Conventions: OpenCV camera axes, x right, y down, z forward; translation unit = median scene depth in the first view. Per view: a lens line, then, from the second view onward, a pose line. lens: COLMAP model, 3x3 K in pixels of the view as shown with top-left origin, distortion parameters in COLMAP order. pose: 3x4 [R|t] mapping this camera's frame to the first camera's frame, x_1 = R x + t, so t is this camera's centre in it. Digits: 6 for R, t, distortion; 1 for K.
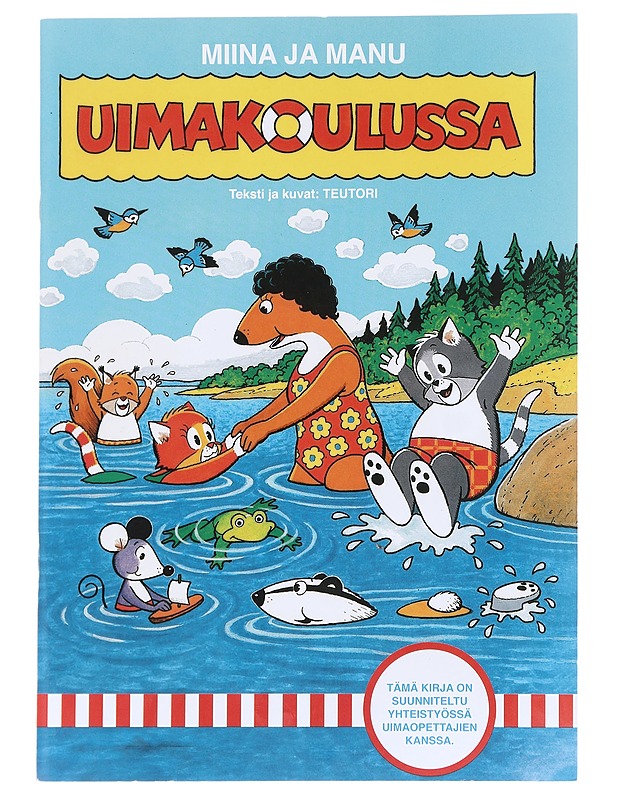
lens RADIAL K [[2895.8, 0, 308.7], [0, 2895.8, 398.1], [0, 0, 1]] dist [0.304048, 0.000000]
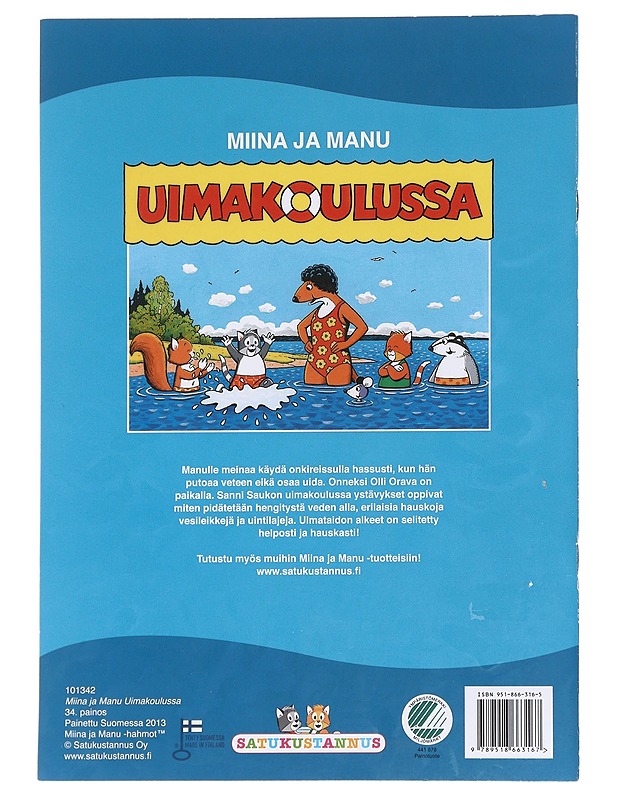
lens RADIAL K [[2895.8, 0, 309.4], [0, 2895.8, 401.4], [0, 0, 1]] dist [0.304048, 0.000000]
pose [[0.999896, -0.002514, 0.014216, -0.021878], [0.002645, 0.999954, -0.009205, 0.006347], [-0.014193, 0.009242, 0.999857, -0.279530]]
